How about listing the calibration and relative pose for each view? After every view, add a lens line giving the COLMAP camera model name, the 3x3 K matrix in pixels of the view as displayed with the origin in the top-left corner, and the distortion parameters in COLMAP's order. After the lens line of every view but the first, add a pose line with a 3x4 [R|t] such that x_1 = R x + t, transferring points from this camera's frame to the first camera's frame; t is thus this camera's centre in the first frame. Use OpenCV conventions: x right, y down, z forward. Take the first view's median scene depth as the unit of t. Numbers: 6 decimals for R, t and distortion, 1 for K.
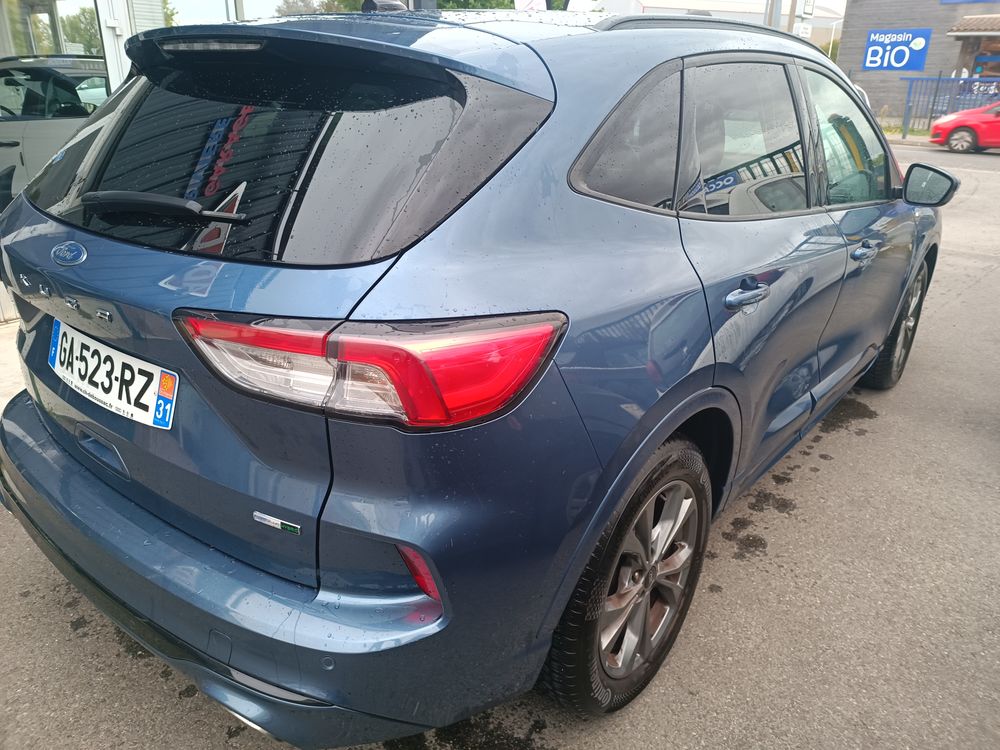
lens RADIAL K [[728.6, 0, 500.3], [0, 728.6, 372.4], [0, 0, 1]] dist [0.023013, -0.049059]
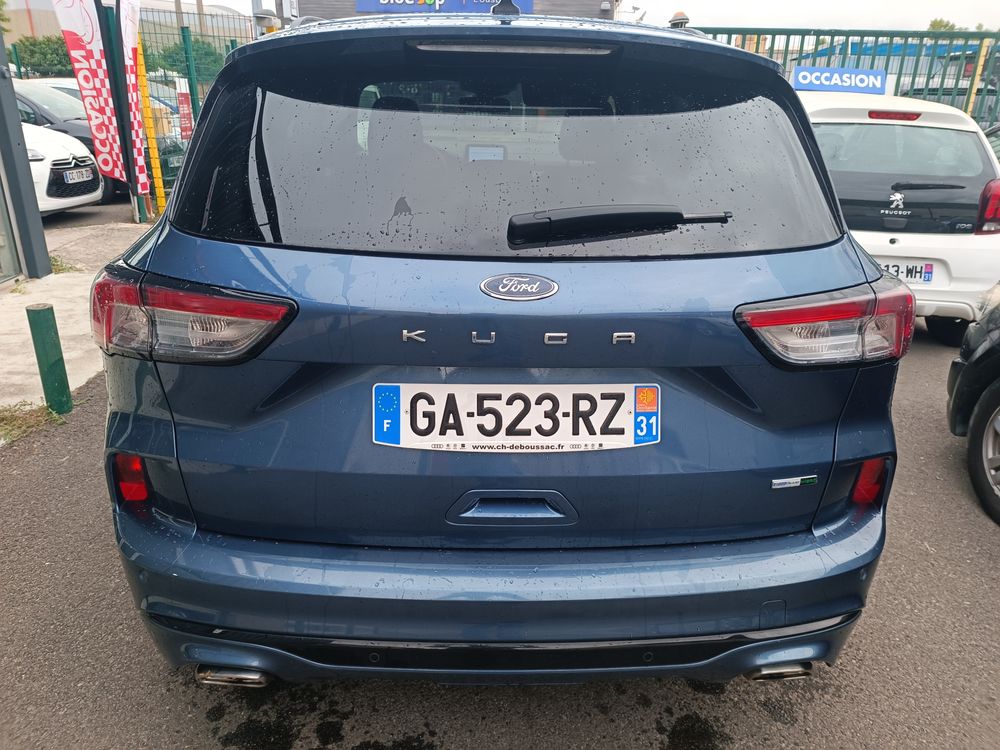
lens RADIAL K [[728.6, 0, 509.5], [0, 728.6, 382.8], [0, 0, 1]] dist [0.023013, -0.049059]
pose [[0.766574, -0.250370, 0.591337, -1.142044], [0.243360, 0.965440, 0.093285, -0.135848], [-0.594256, 0.072398, 0.801011, 0.321589]]
